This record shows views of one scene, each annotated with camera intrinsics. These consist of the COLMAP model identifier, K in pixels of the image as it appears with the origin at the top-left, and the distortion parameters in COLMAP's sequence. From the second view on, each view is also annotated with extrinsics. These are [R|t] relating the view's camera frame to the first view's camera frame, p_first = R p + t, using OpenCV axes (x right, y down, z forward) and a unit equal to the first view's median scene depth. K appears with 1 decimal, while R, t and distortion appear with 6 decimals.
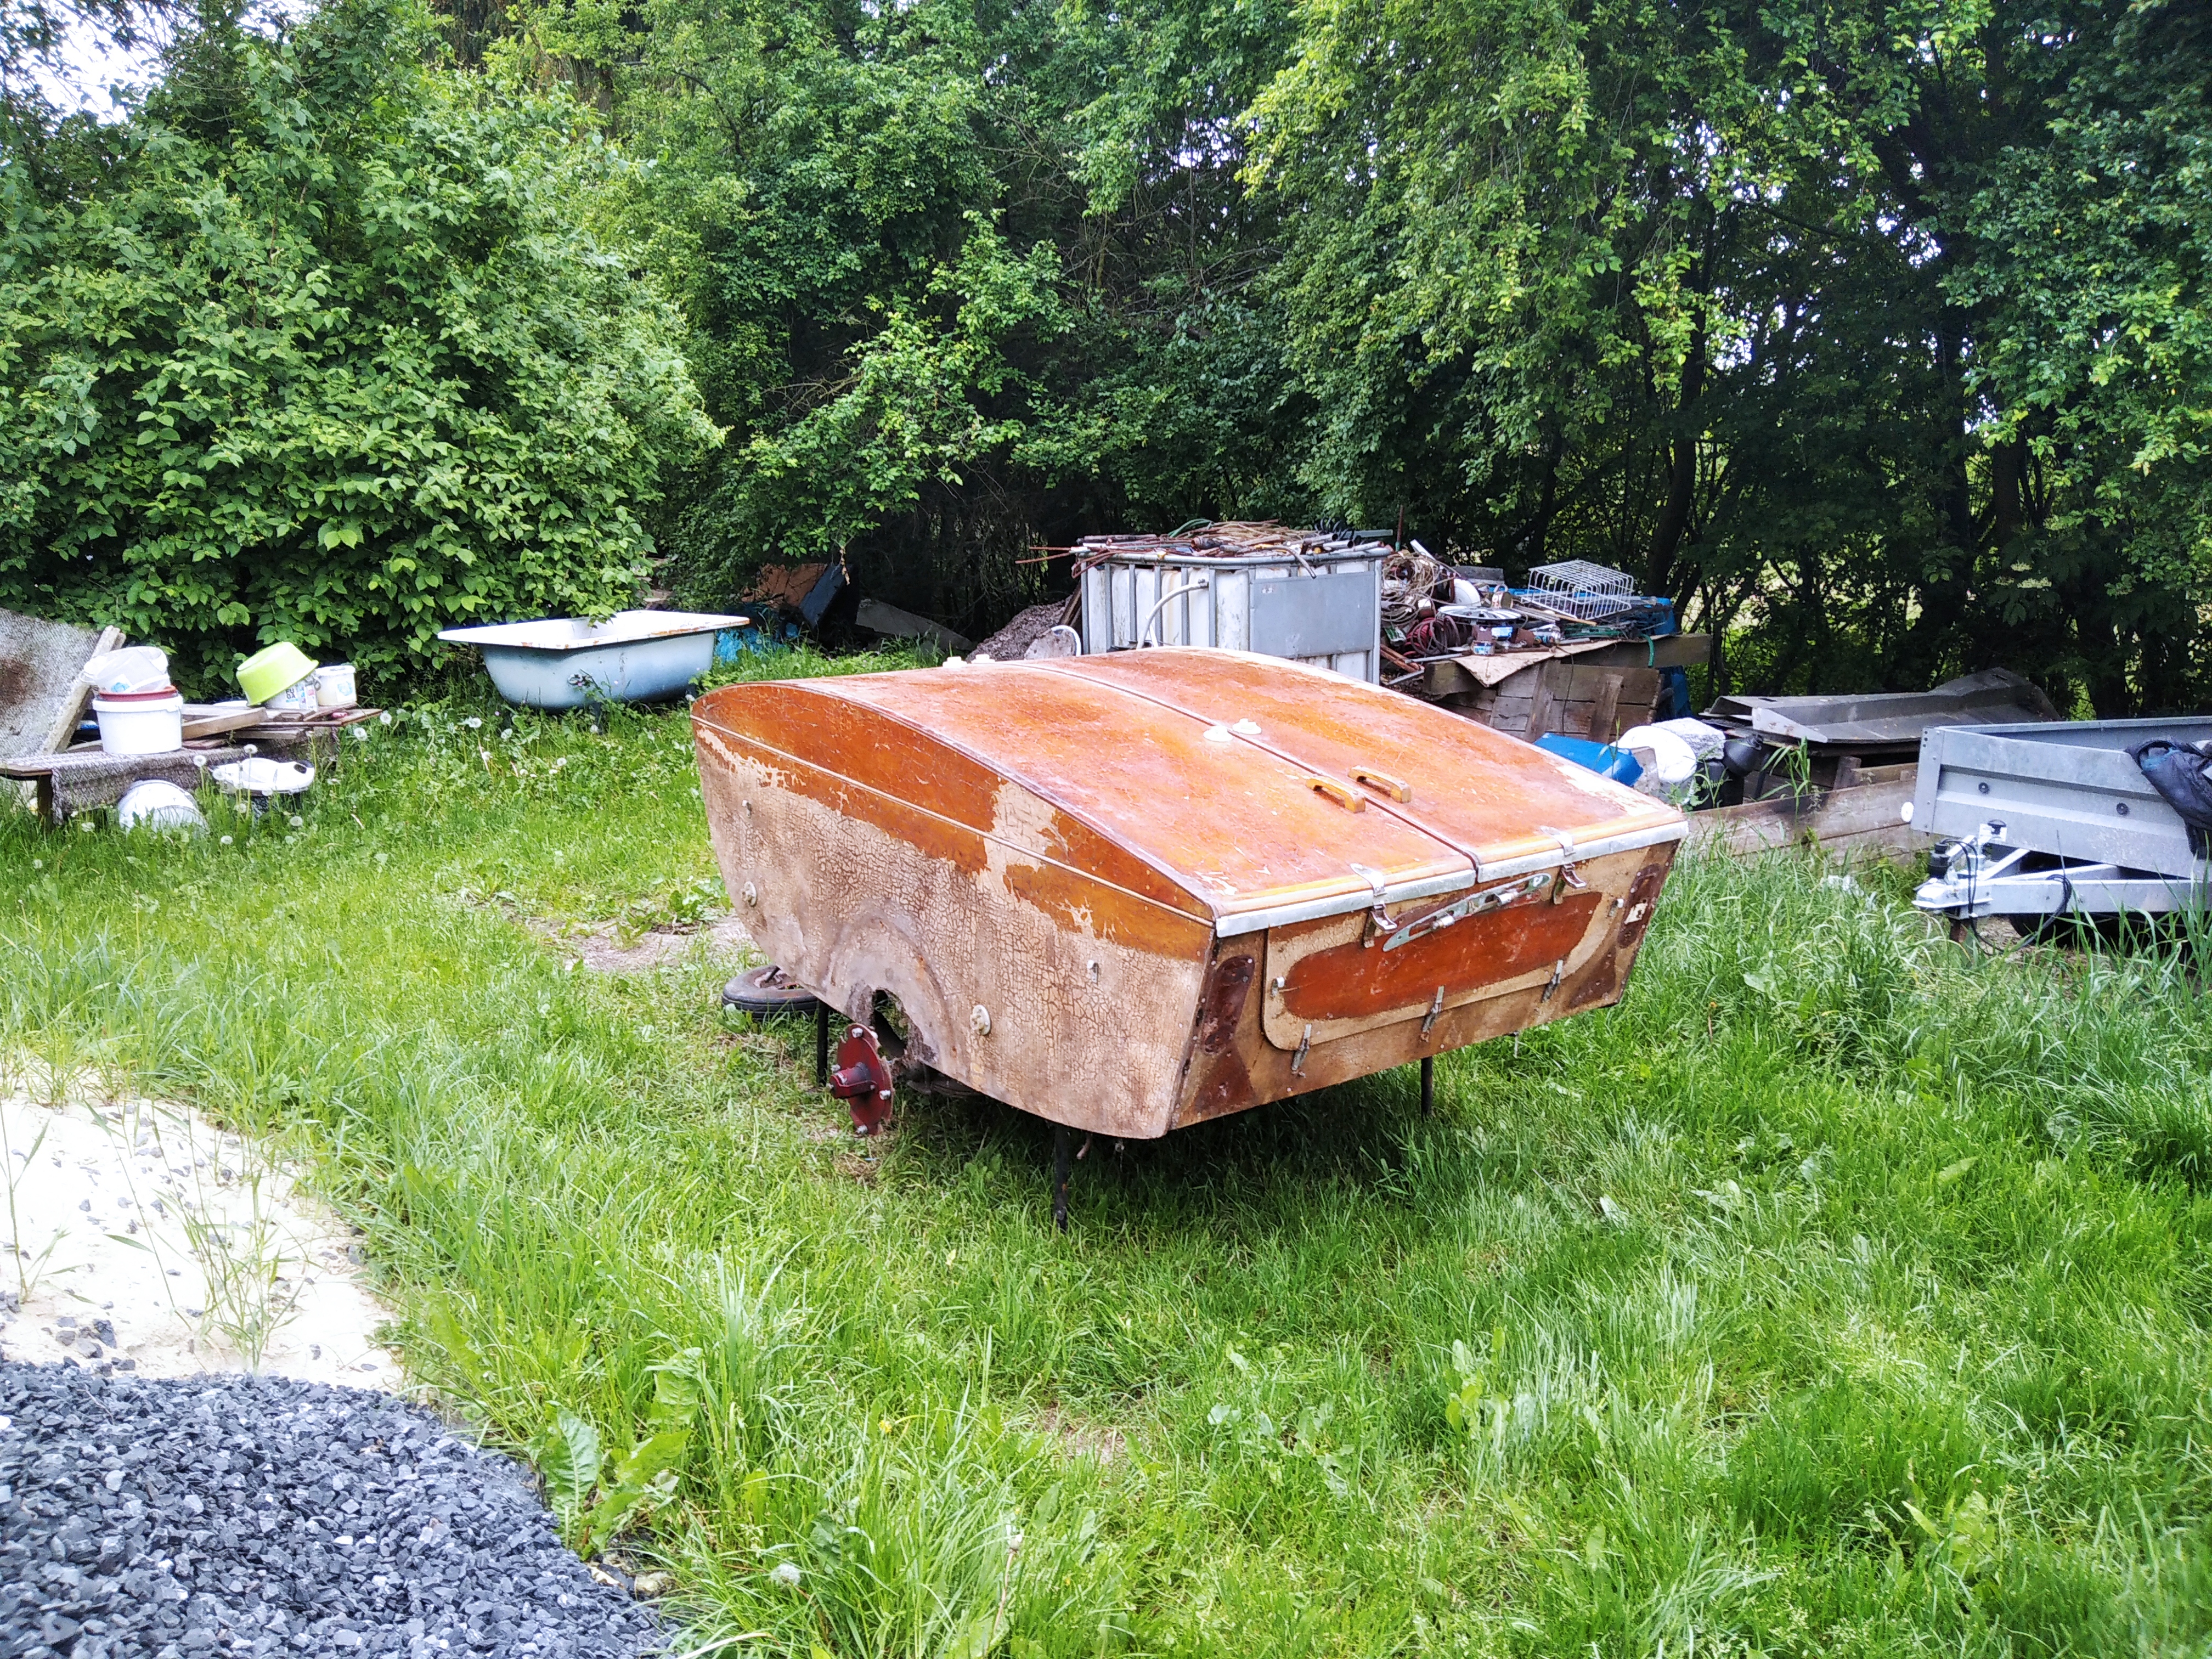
lens RADIAL K [[1818.6, 0, 1118.1], [0, 1818.6, 824.7], [0, 0, 1]] dist [0.064896, -0.108514]
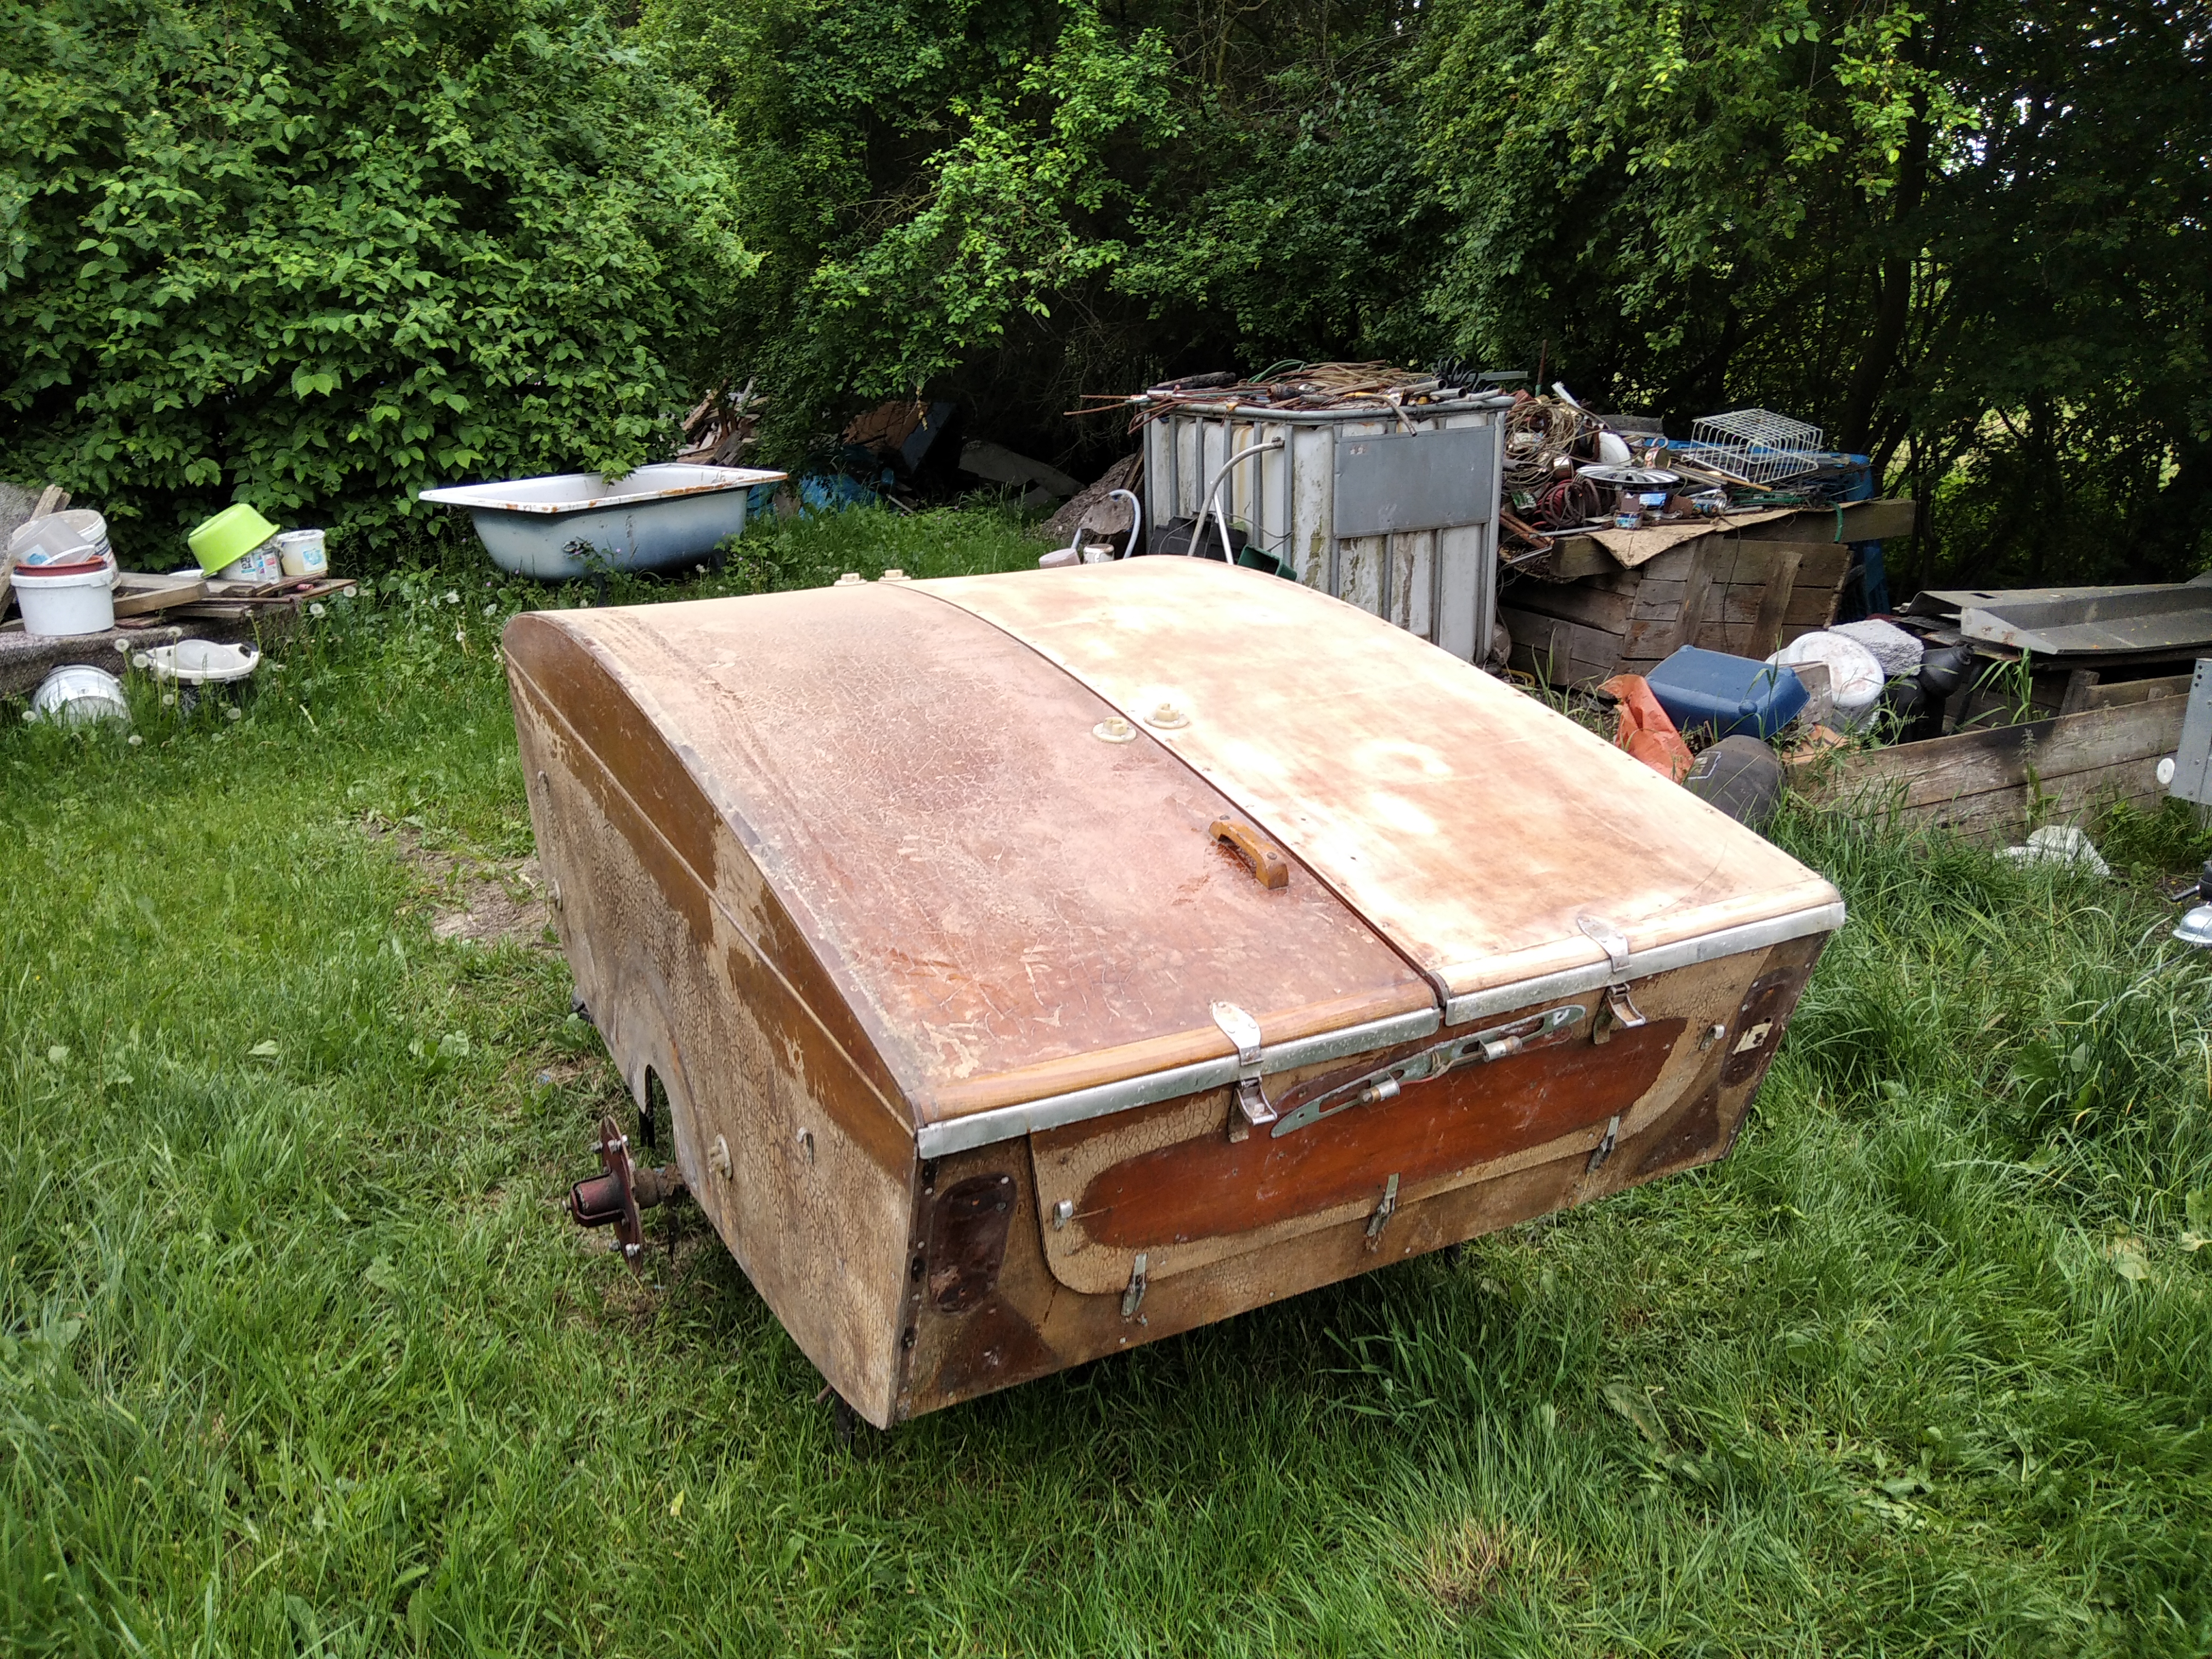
lens RADIAL K [[1818.6, 0, 1122.0], [0, 1818.6, 825.9], [0, 0, 1]] dist [0.064896, -0.108514]
pose [[0.995208, 0.022803, -0.095083, 0.052206], [-0.014037, 0.995673, 0.091856, -0.030319], [0.096767, -0.090082, 0.991222, 0.140398]]
